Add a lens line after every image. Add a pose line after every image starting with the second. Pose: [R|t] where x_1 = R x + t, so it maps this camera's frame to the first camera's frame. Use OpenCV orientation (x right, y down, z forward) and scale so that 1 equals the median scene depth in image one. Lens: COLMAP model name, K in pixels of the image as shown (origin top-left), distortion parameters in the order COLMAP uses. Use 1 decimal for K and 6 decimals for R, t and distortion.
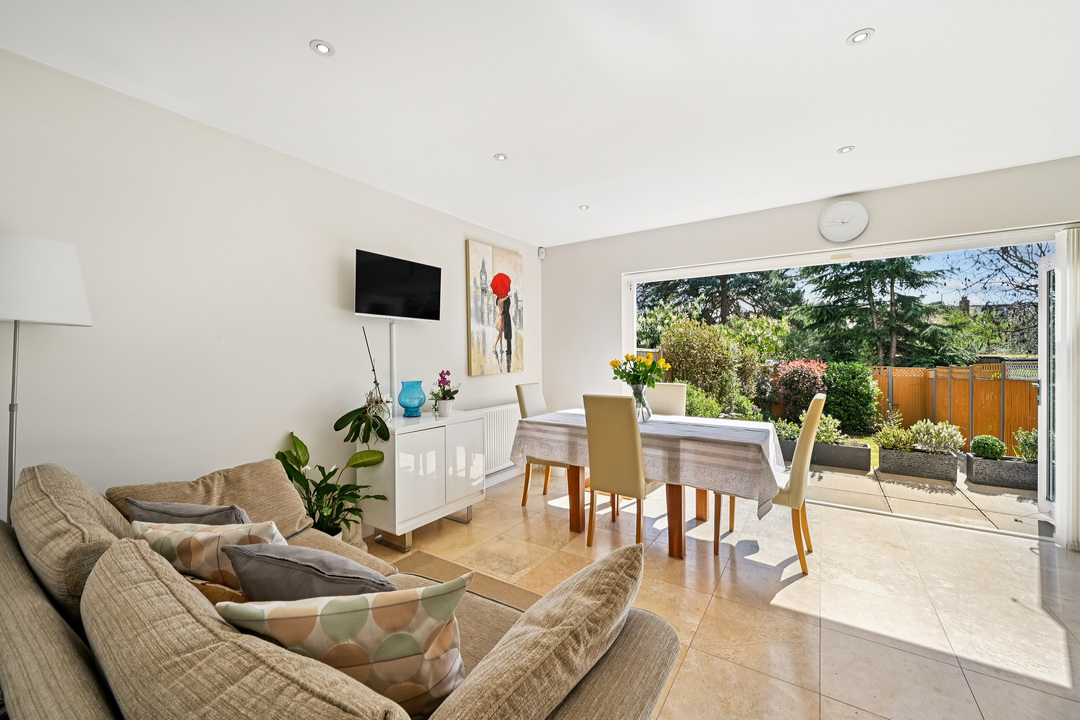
lens RADIAL K [[422.8, 0, 536.2], [0, 422.8, 356.8], [0, 0, 1]] dist [-0.003823, 0.000608]
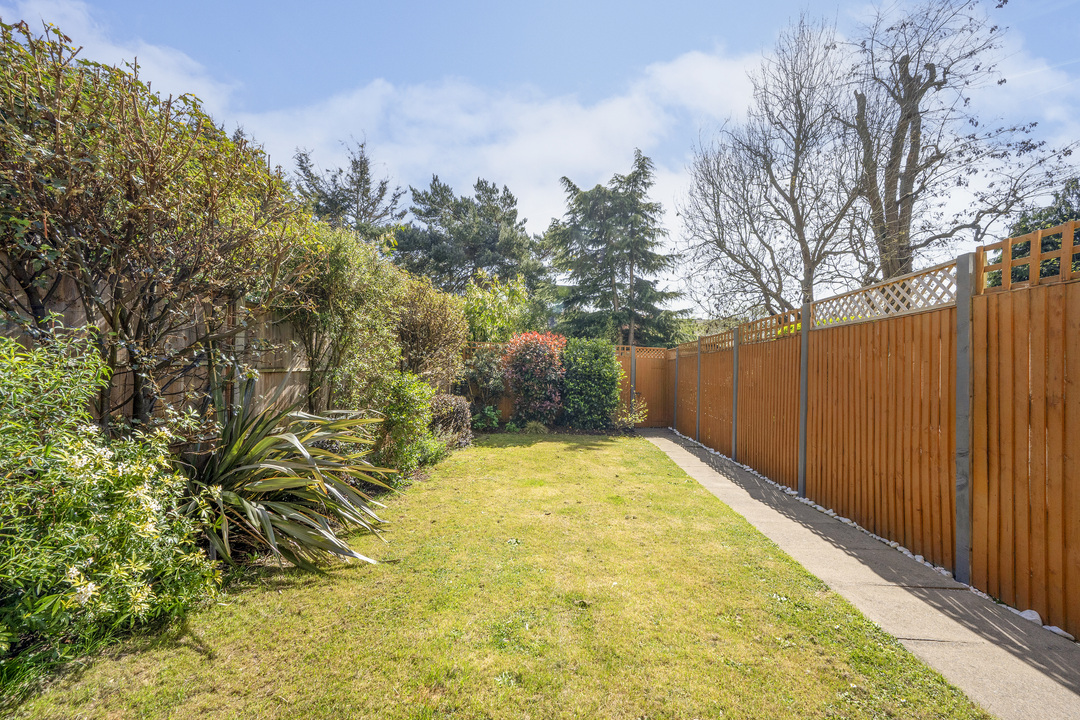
lens RADIAL K [[422.8, 0, 539.3], [0, 422.8, 360.4], [0, 0, 1]] dist [-0.003823, 0.000608]
pose [[0.871938, 0.017308, 0.489311, 0.519114], [-0.016897, 0.999843, -0.005257, 0.104909], [-0.489325, -0.003684, 0.872094, 0.692375]]
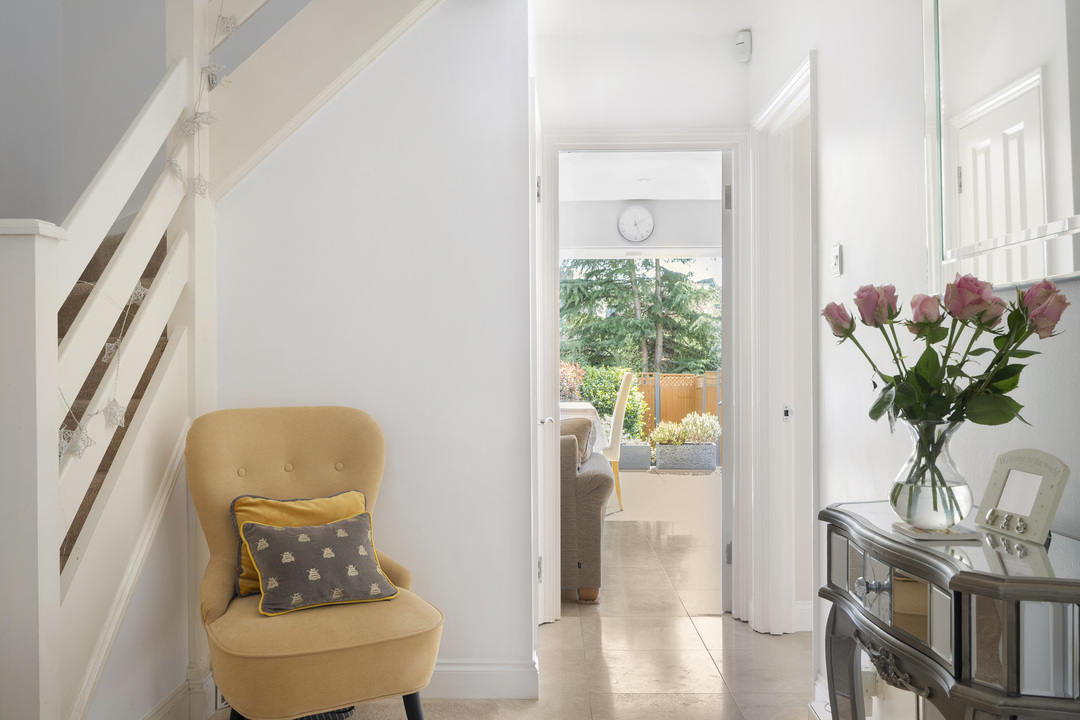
lens RADIAL K [[942.5, 0, 532.0], [0, 942.5, 353.2], [0, 0, 1]] dist [0.015589, 0.000513]
pose [[0.840024, 0.004515, 0.542531, -0.354097], [0.004120, 0.999883, -0.014699, 0.023146], [-0.542534, 0.014583, 0.839907, -0.389766]]
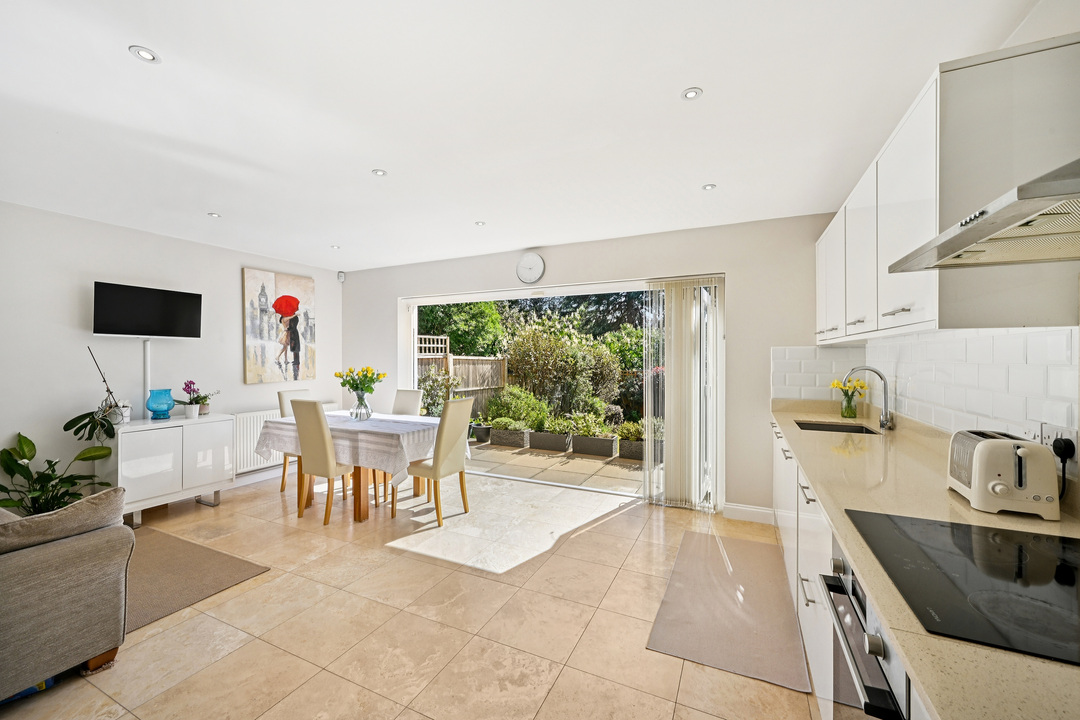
lens RADIAL K [[422.8, 0, 539.3], [0, 422.8, 356.0], [0, 0, 1]] dist [-0.003823, 0.000608]
pose [[0.988989, 0.005569, 0.147882, 0.230829], [-0.004168, 0.999943, -0.009787, -0.011650], [-0.147928, 0.009063, 0.988957, -0.134426]]
